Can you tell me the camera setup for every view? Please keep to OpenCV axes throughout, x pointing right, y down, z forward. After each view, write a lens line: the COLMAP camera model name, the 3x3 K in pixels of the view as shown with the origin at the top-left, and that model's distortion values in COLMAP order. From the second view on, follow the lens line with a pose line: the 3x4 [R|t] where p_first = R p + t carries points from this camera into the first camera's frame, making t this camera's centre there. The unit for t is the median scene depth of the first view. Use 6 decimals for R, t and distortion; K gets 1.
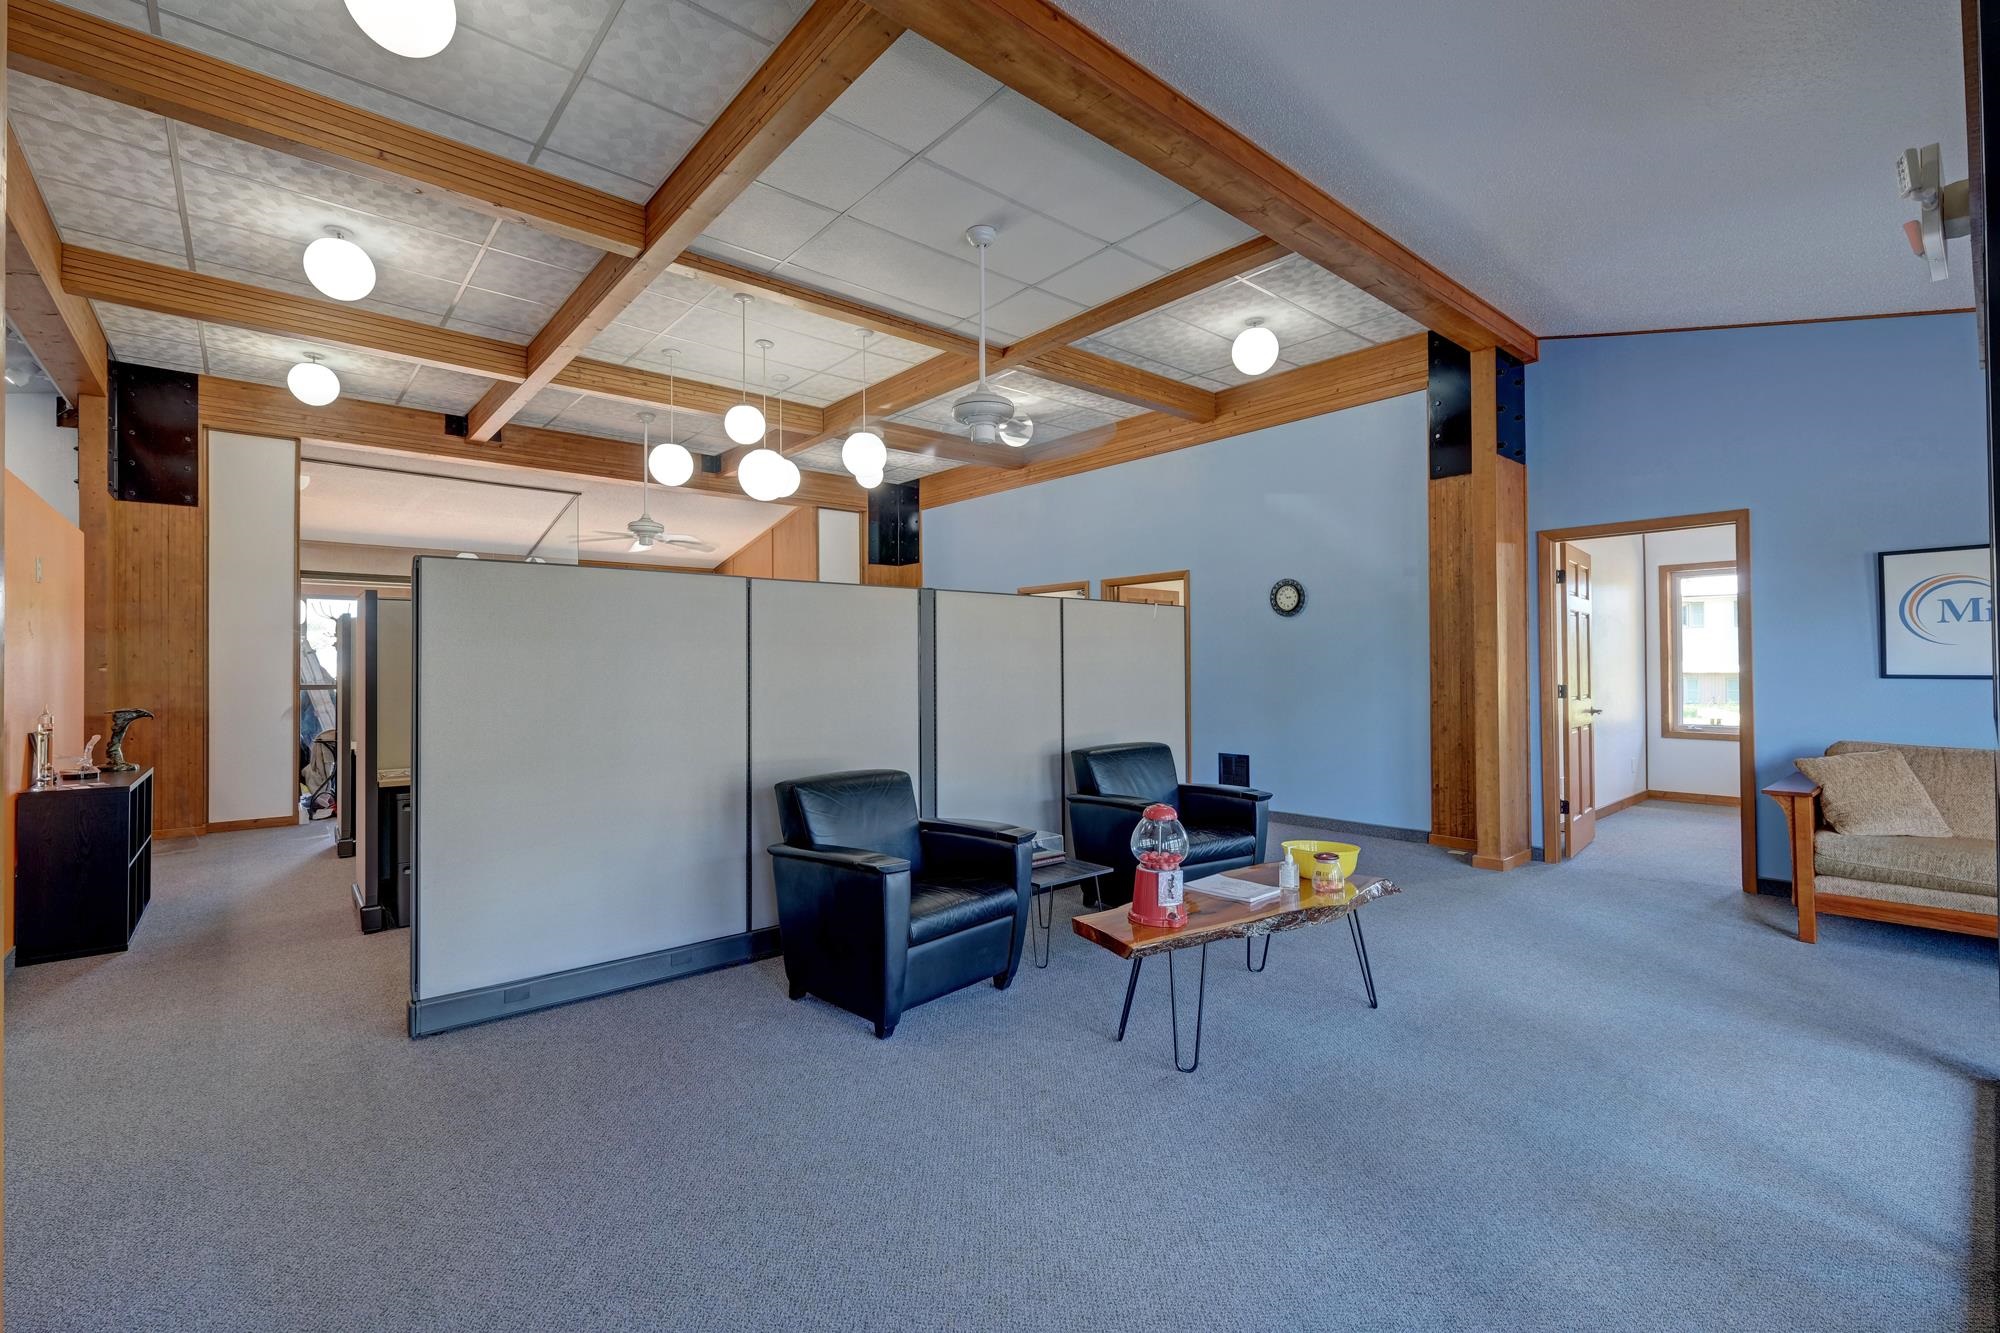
lens RADIAL K [[866.5, 0, 1000.0], [0, 866.5, 666.5], [0, 0, 1]] dist [-0.001816, -0.000389]
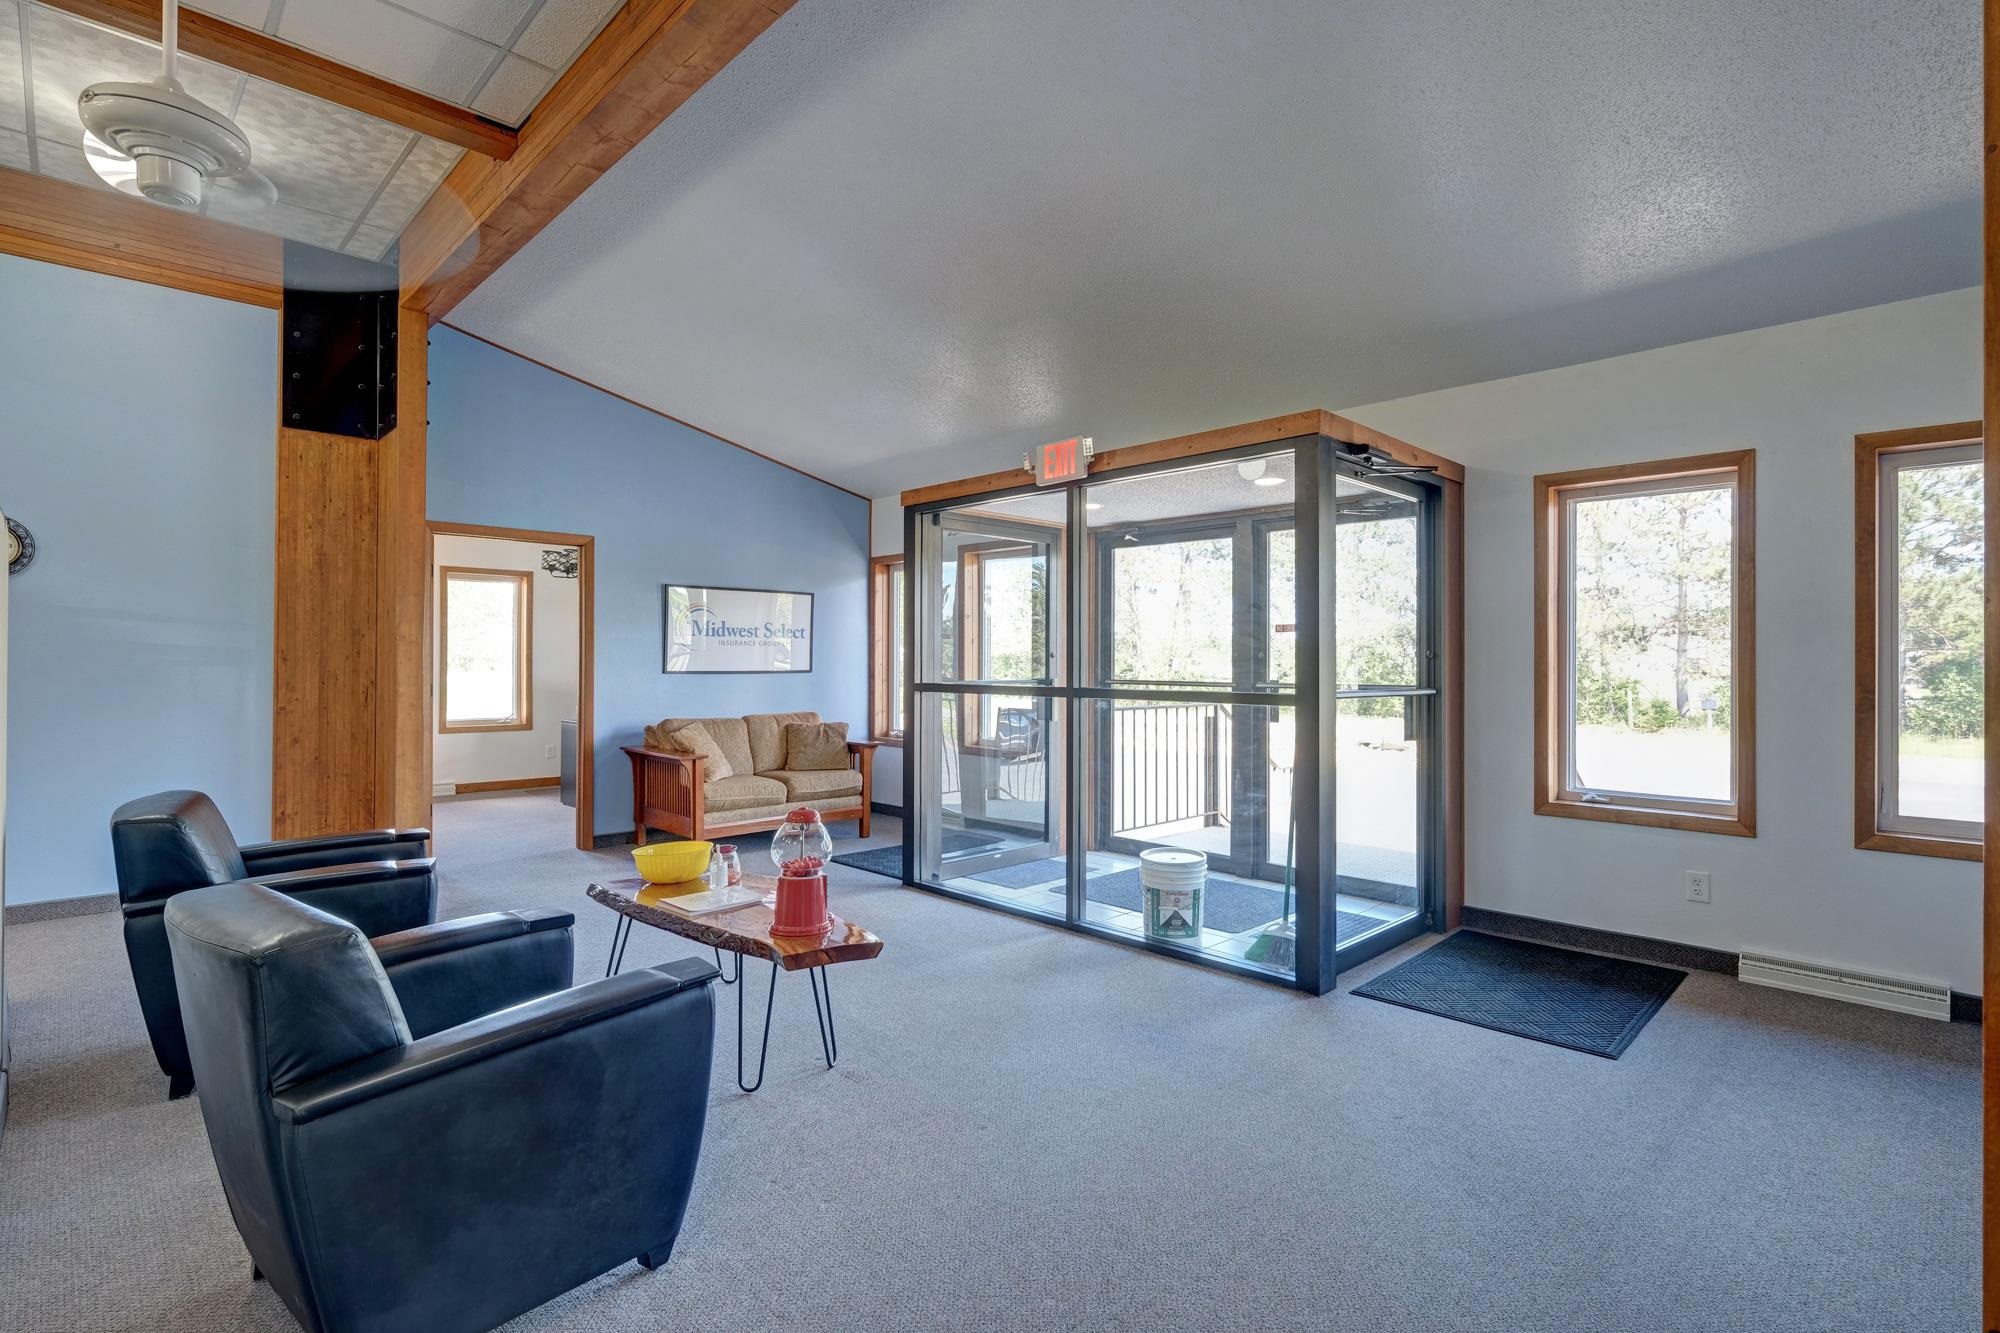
lens RADIAL K [[950.3, 0, 1000.0], [0, 950.3, 666.5], [0, 0, 1]] dist [0.001287, 0.000184]
pose [[-0.062950, 0.003291, 0.998011, -0.456416], [-0.002657, 0.999990, -0.003465, 0.004645], [-0.998013, -0.002870, -0.062940, 0.448431]]
